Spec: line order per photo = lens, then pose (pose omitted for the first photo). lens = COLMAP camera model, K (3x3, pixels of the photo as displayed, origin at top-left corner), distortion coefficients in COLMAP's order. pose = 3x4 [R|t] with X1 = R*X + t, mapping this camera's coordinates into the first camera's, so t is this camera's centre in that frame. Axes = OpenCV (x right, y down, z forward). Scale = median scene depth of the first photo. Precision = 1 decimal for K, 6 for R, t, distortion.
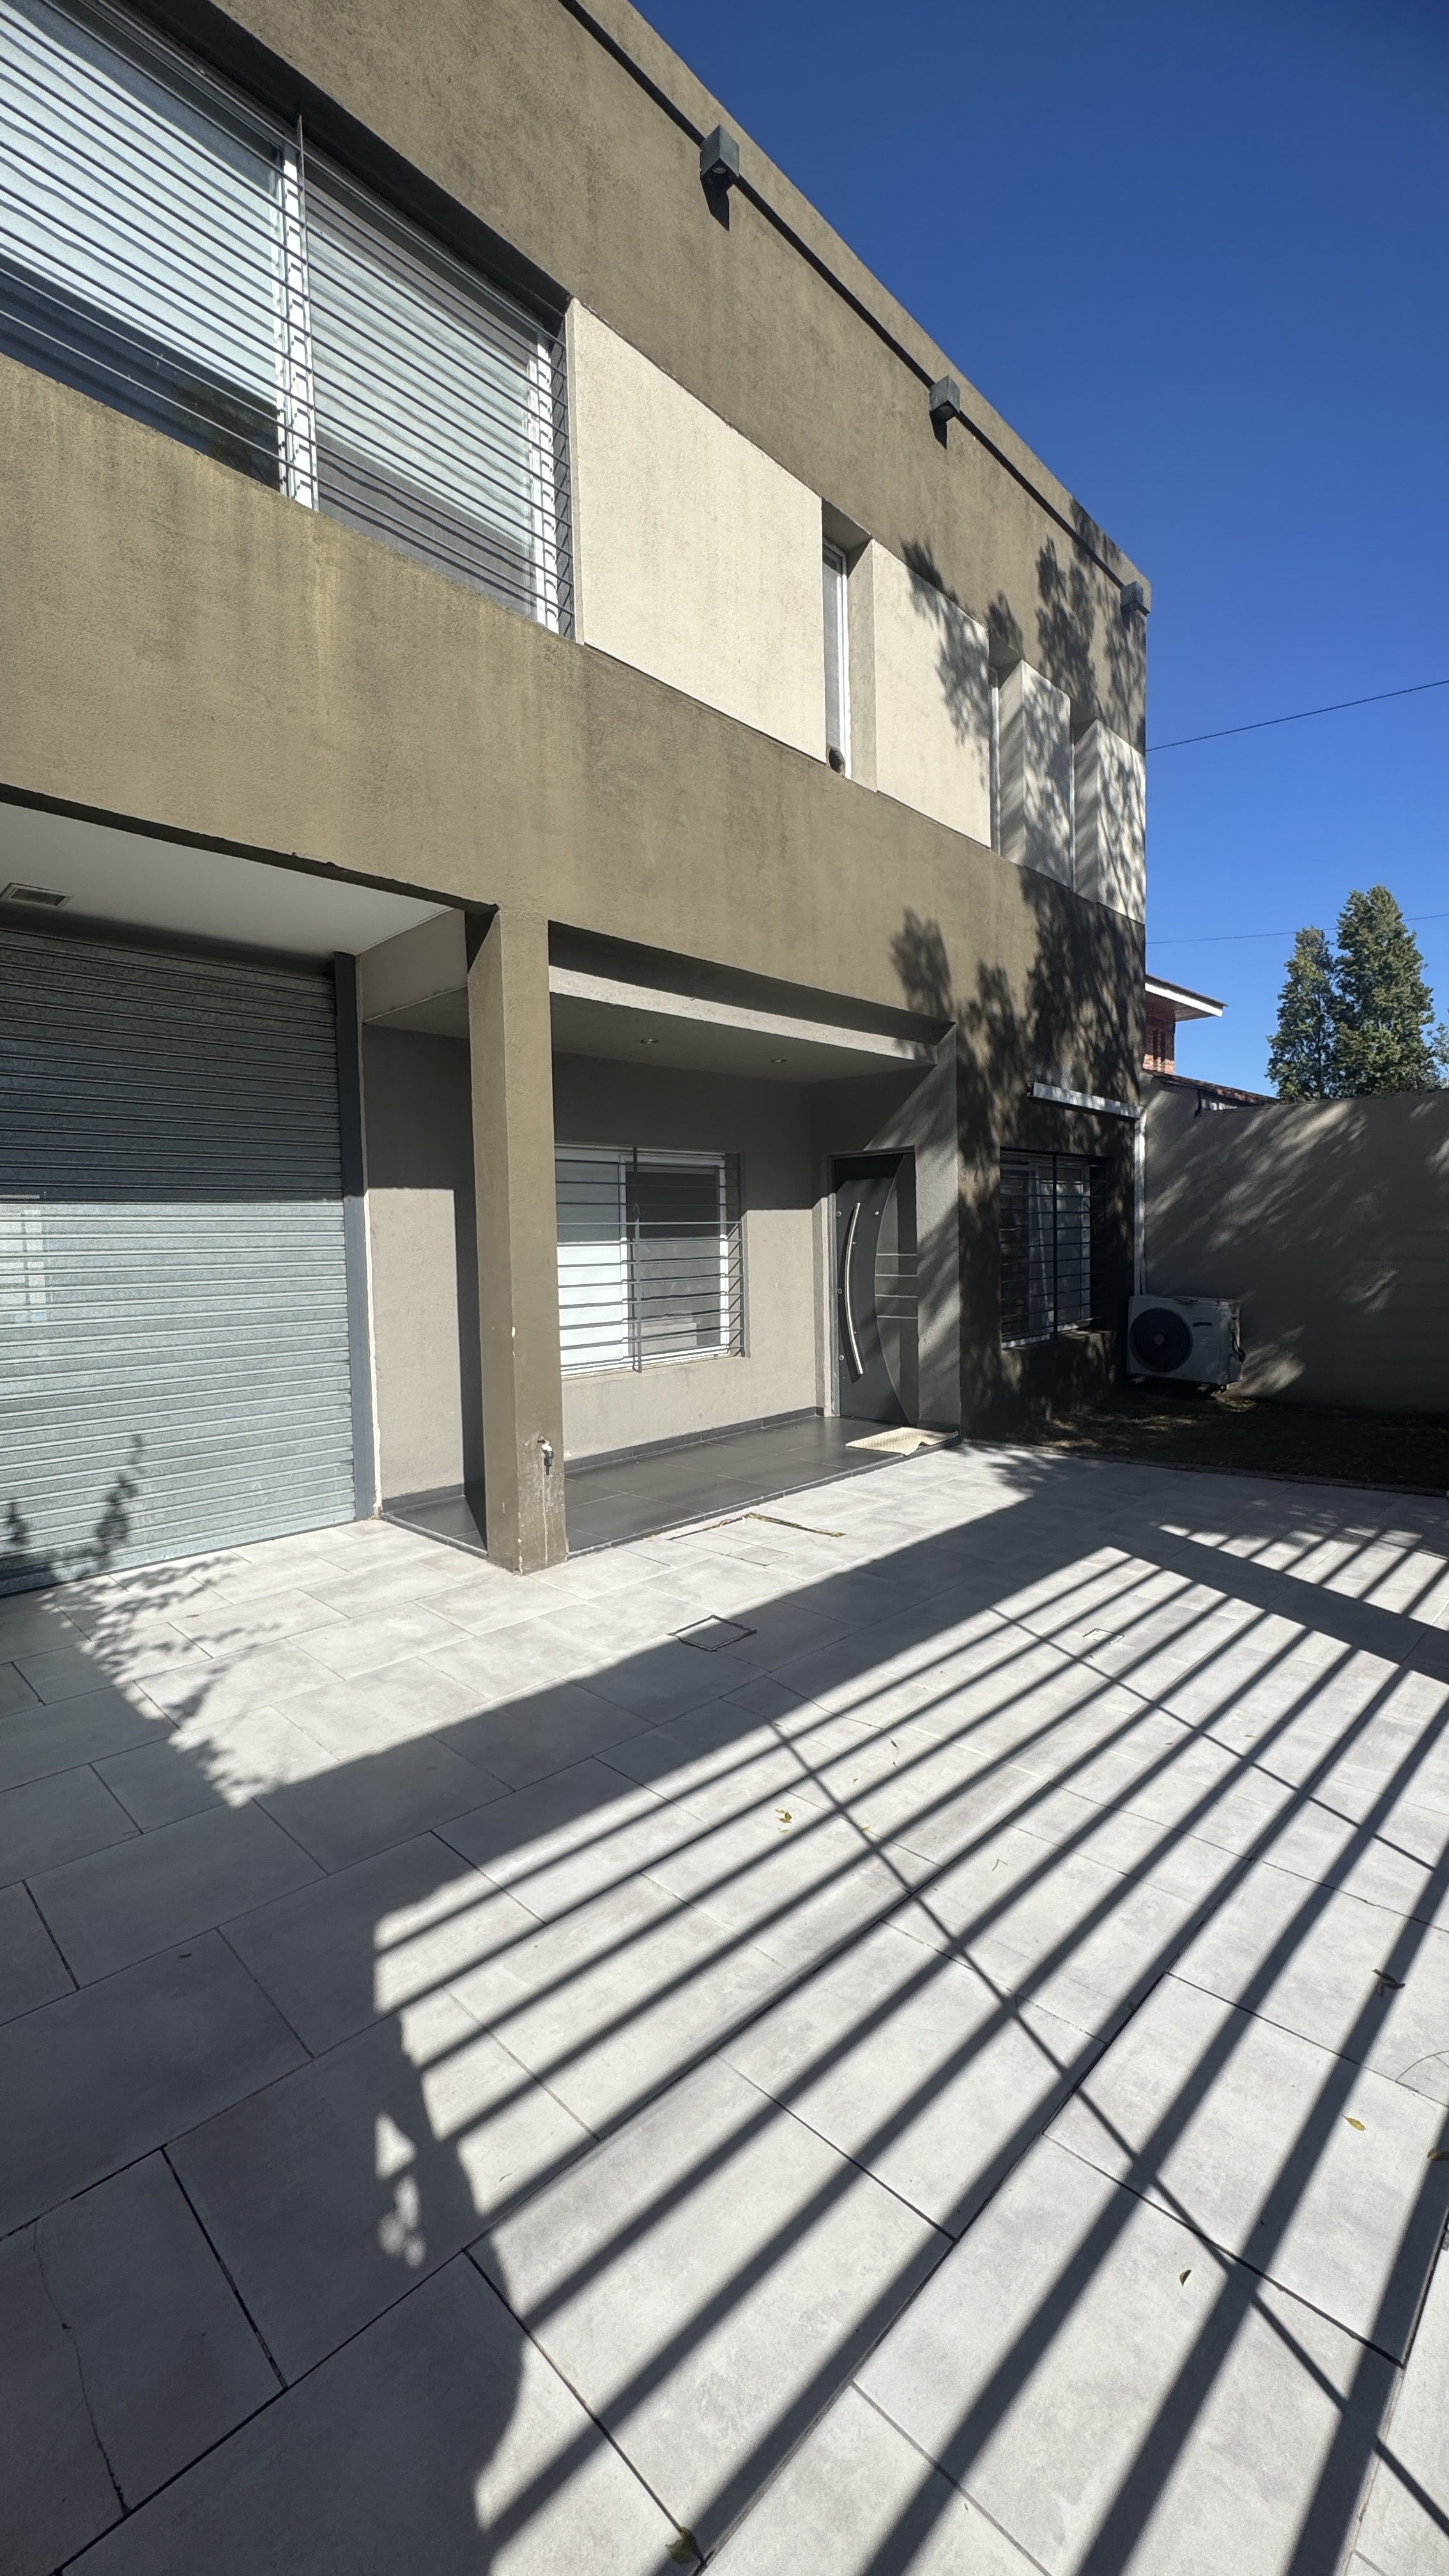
lens RADIAL K [[1028.3, 0, 720.4], [0, 1028.3, 1300.2], [0, 0, 1]] dist [-0.003472, 0.000524]
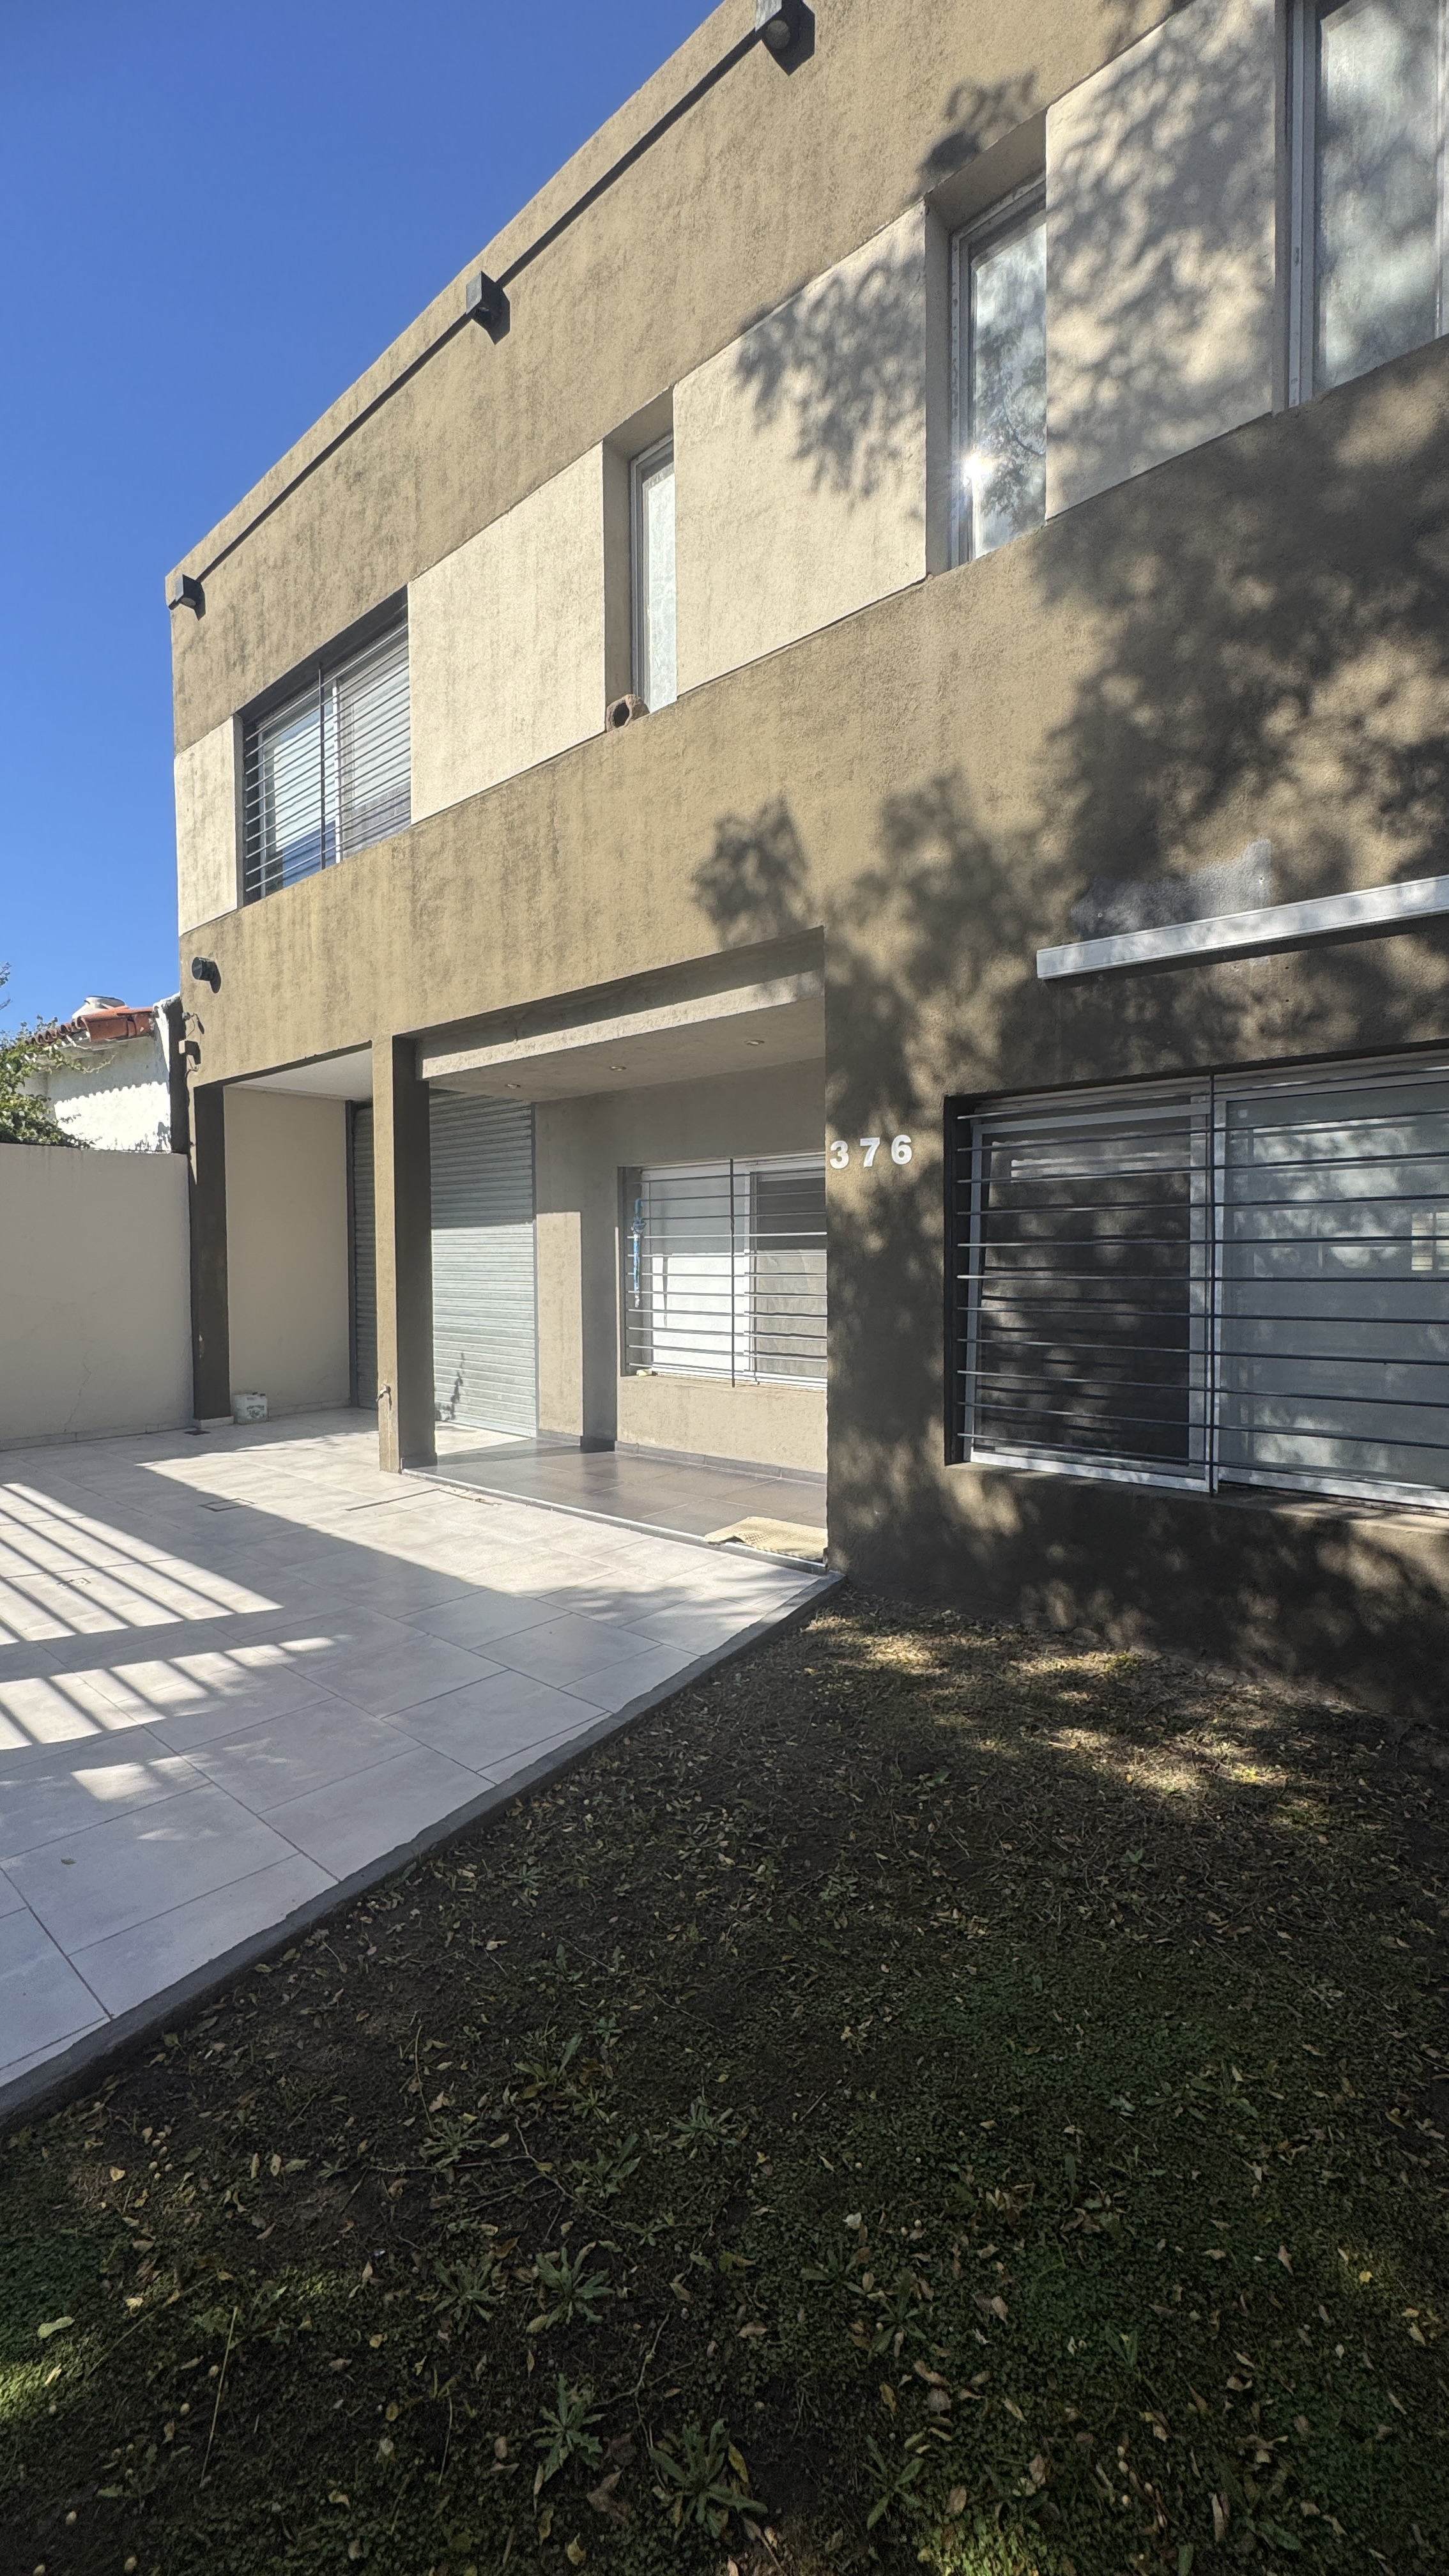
lens RADIAL K [[1028.3, 0, 727.2], [0, 1028.3, 1298.1], [0, 0, 1]] dist [-0.003472, 0.000524]
pose [[0.068360, 0.065550, -0.995505, 1.107657], [-0.055696, 0.996534, 0.061793, -0.092032], [0.996105, 0.051221, 0.071774, 1.135132]]
